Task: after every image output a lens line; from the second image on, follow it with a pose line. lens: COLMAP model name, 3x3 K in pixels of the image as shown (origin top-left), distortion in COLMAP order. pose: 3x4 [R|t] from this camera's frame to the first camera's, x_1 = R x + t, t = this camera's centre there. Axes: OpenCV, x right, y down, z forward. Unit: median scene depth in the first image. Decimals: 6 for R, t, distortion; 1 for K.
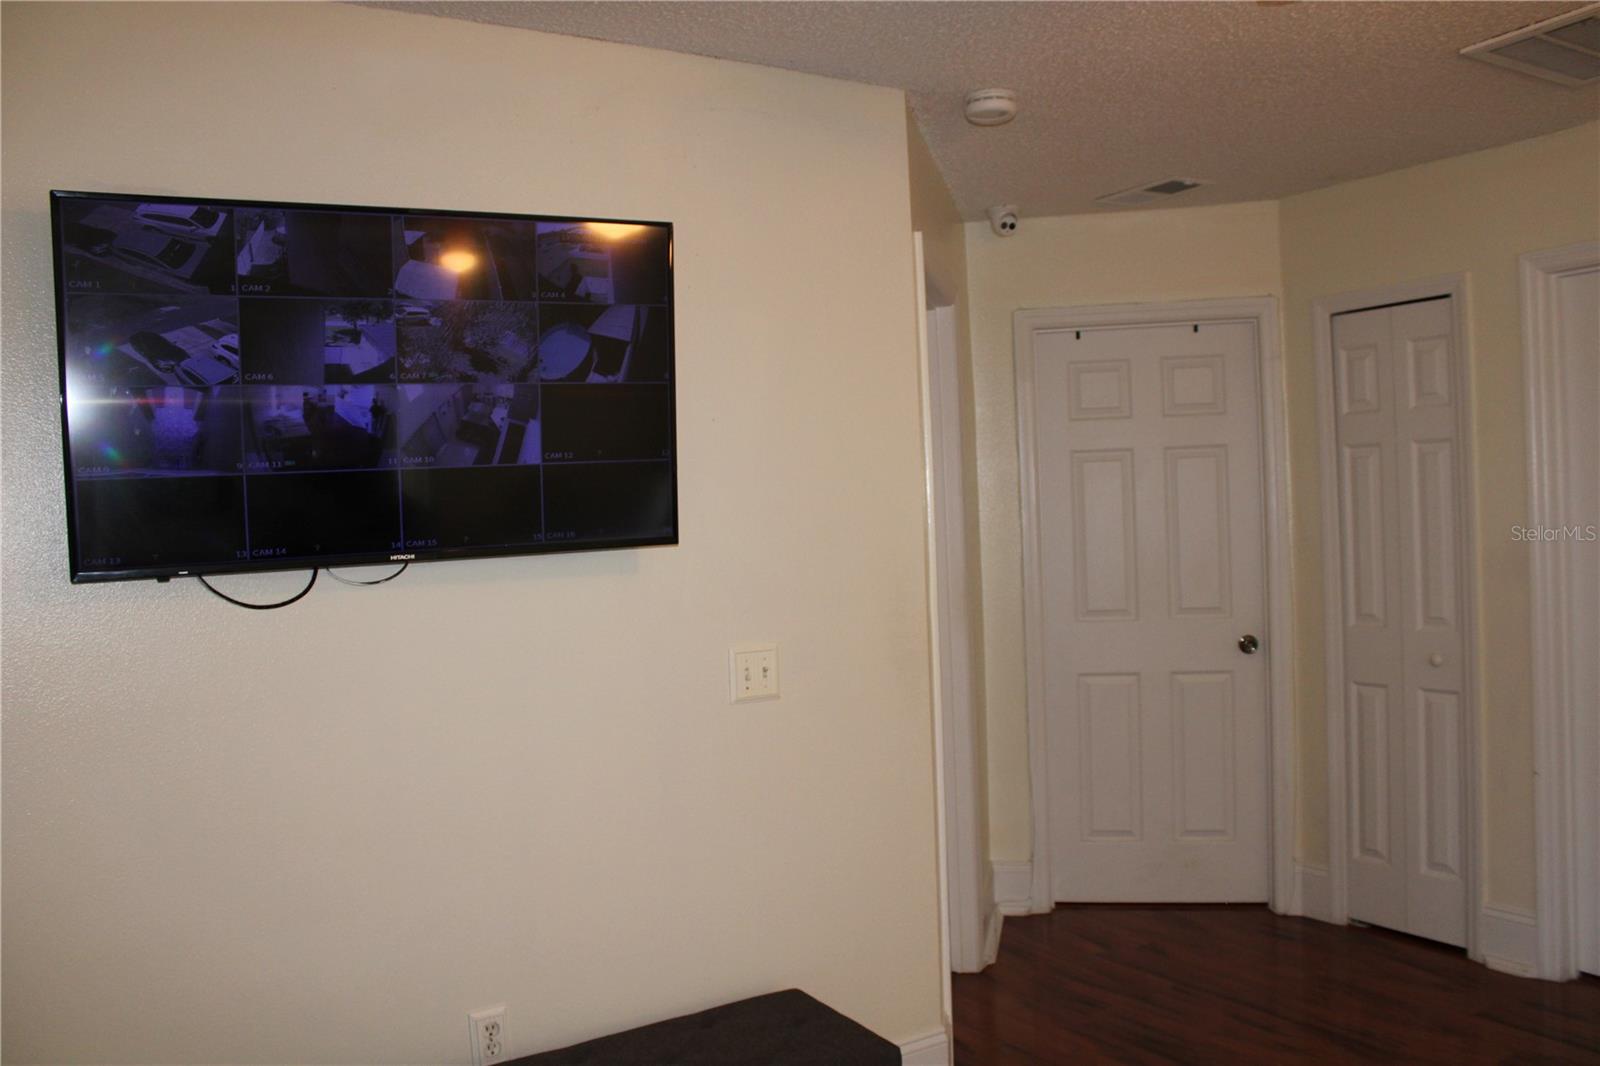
lens RADIAL K [[1335.5, 0, 799.2], [0, 1335.5, 523.7], [0, 0, 1]] dist [-0.160859, 0.134192]
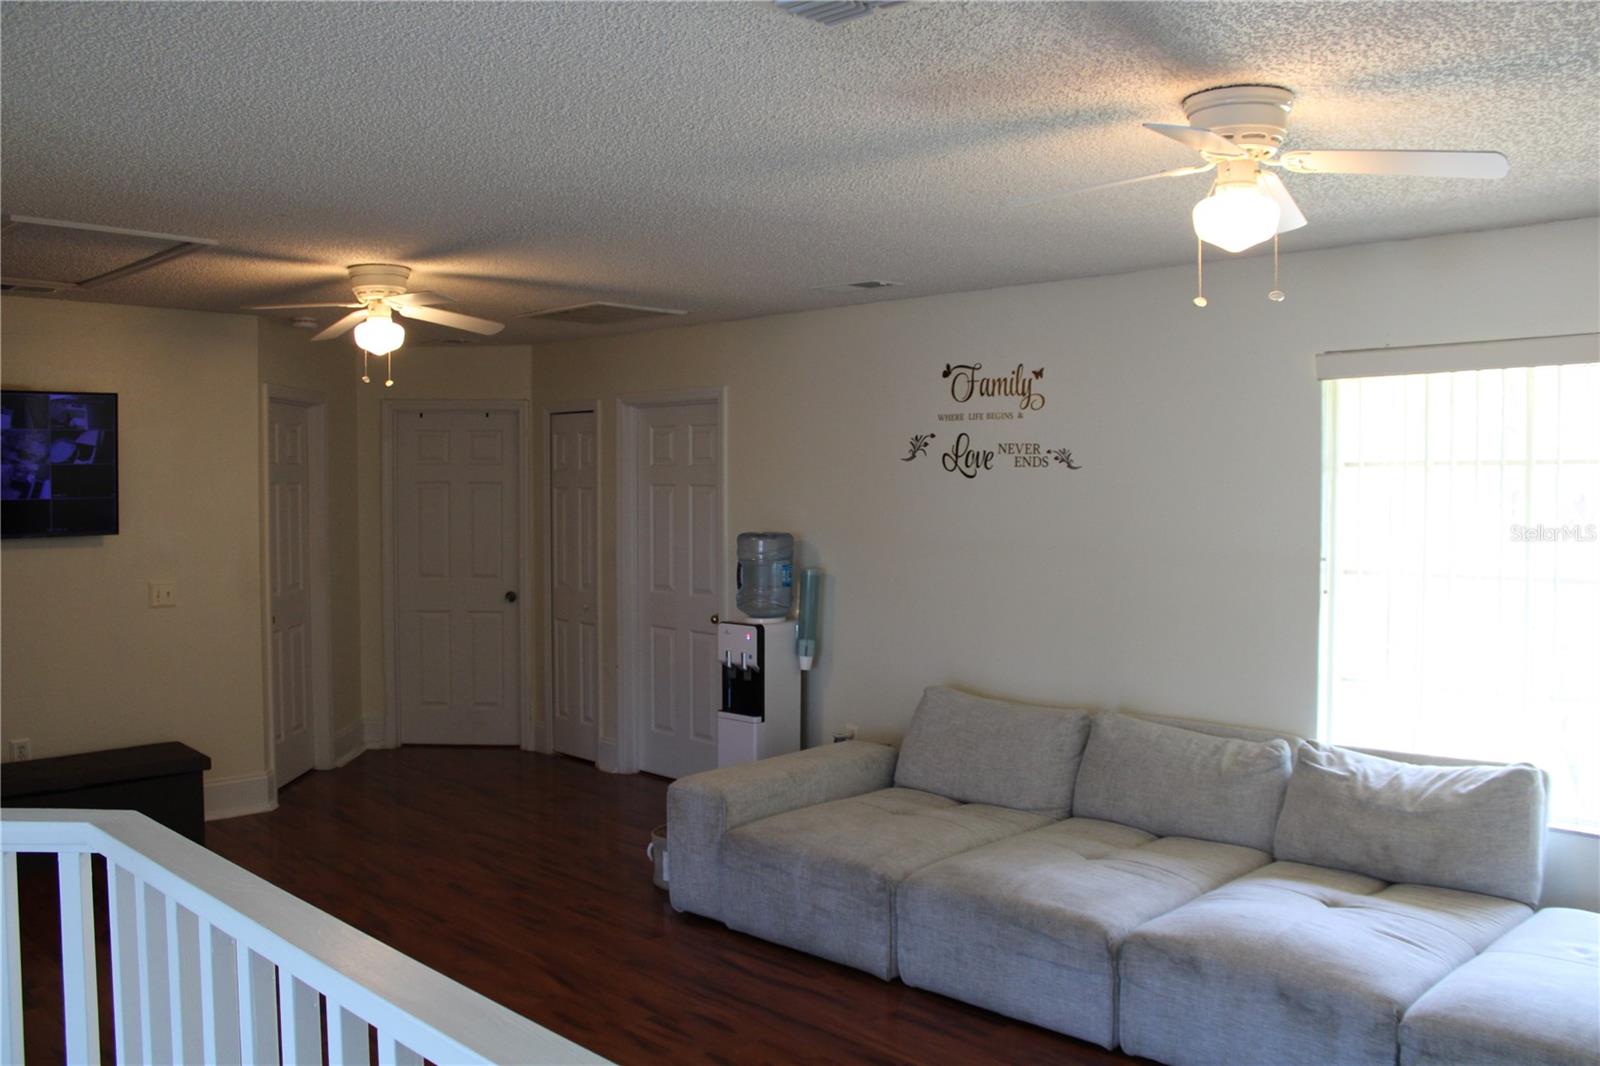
lens RADIAL K [[1335.5, 0, 808.1], [0, 1335.5, 545.8], [0, 0, 1]] dist [-0.160859, 0.134192]
pose [[0.969607, 0.035891, 0.242021, 0.514364], [-0.045389, 0.998398, 0.033784, -0.092654], [-0.240420, -0.043742, 0.969683, -1.399184]]
